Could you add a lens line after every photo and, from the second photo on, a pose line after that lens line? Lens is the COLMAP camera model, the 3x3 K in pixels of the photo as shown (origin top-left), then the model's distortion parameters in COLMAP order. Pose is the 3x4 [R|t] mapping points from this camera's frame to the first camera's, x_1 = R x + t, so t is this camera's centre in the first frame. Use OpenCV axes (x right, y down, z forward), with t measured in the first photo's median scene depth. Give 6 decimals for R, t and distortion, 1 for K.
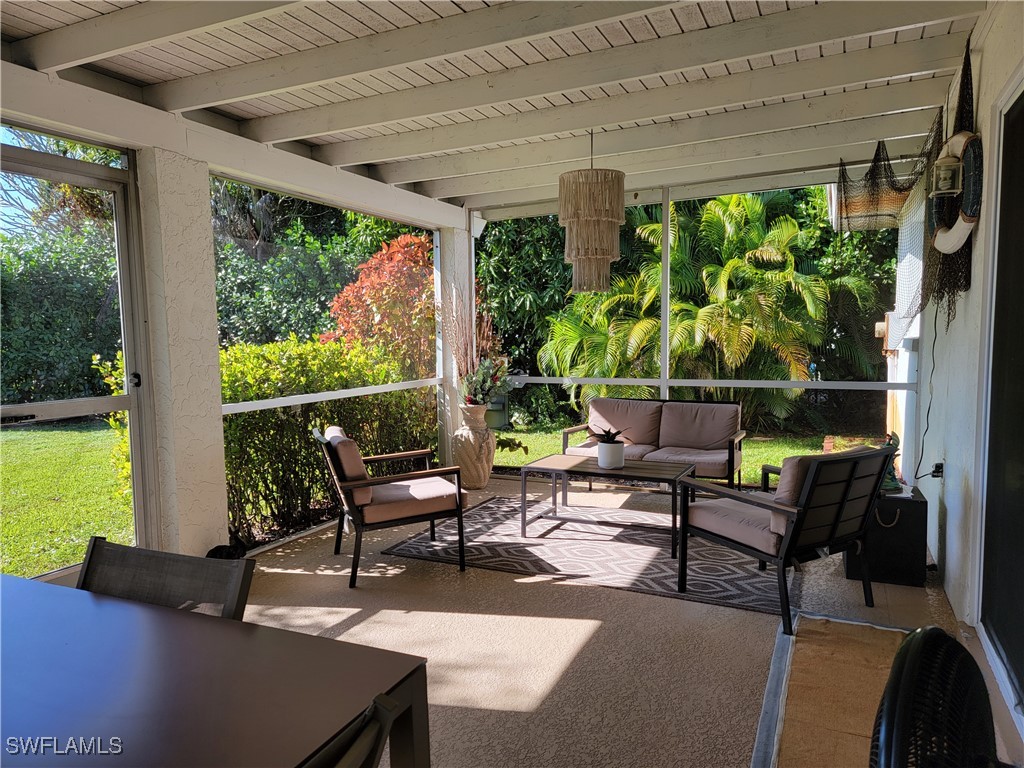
lens RADIAL K [[691.0, 0, 512.0], [0, 691.0, 384.0], [0, 0, 1]] dist [0.067041, -0.000418]
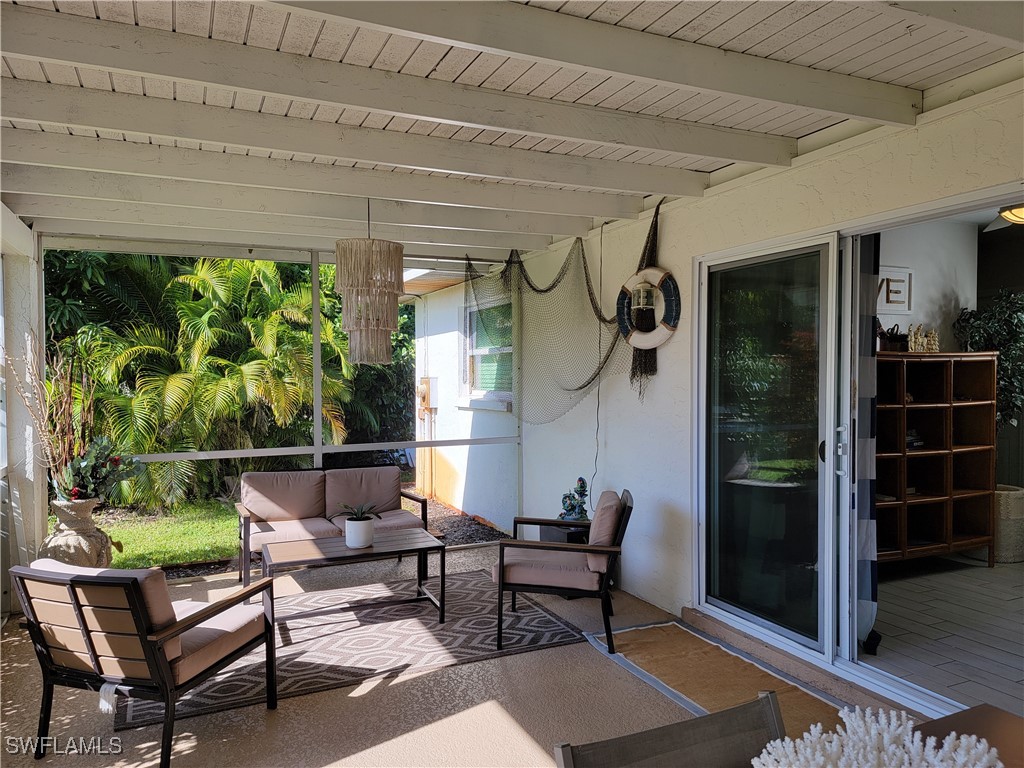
lens RADIAL K [[704.4, 0, 512.0], [0, 704.4, 384.0], [0, 0, 1]] dist [0.042402, -0.000756]
pose [[0.651367, -0.005252, 0.758745, -0.440344], [0.055716, 0.997608, -0.040925, -0.047173], [-0.756715, 0.068931, 0.650101, 0.199649]]
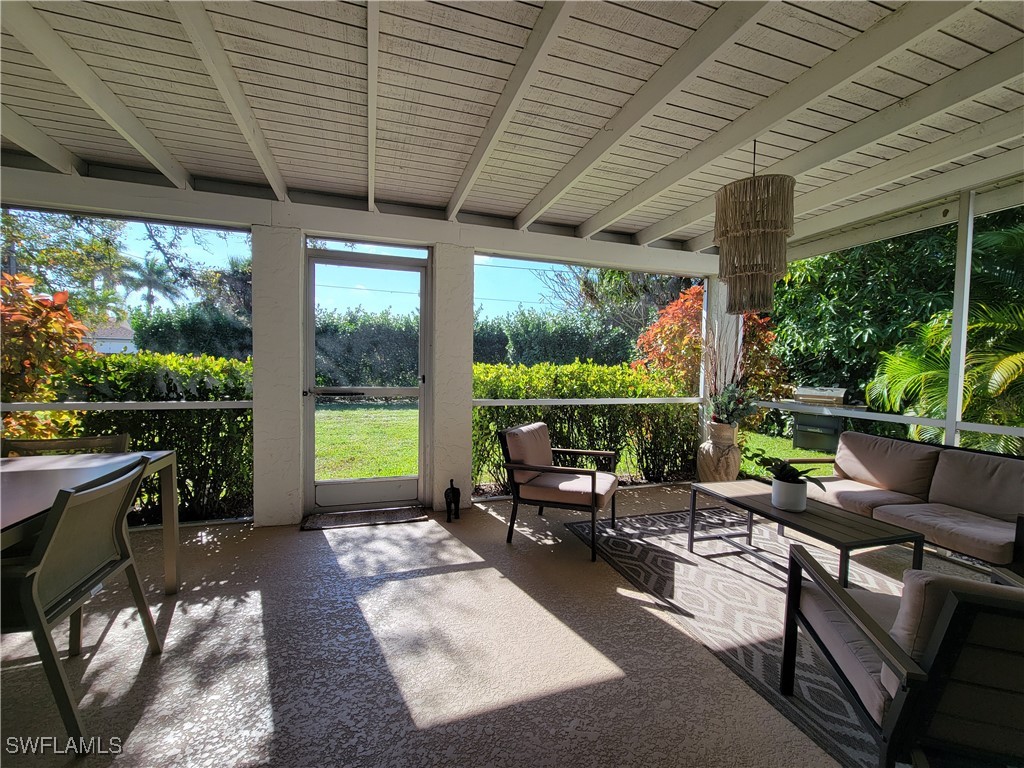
lens RADIAL K [[415.4, 0, 512.0], [0, 415.4, 384.0], [0, 0, 1]] dist [0.000290, -0.000186]
pose [[0.686693, 0.057570, -0.724664, 0.271622], [-0.081288, 0.996688, 0.002153, -0.010577], [0.722388, 0.057428, 0.689099, 0.357537]]
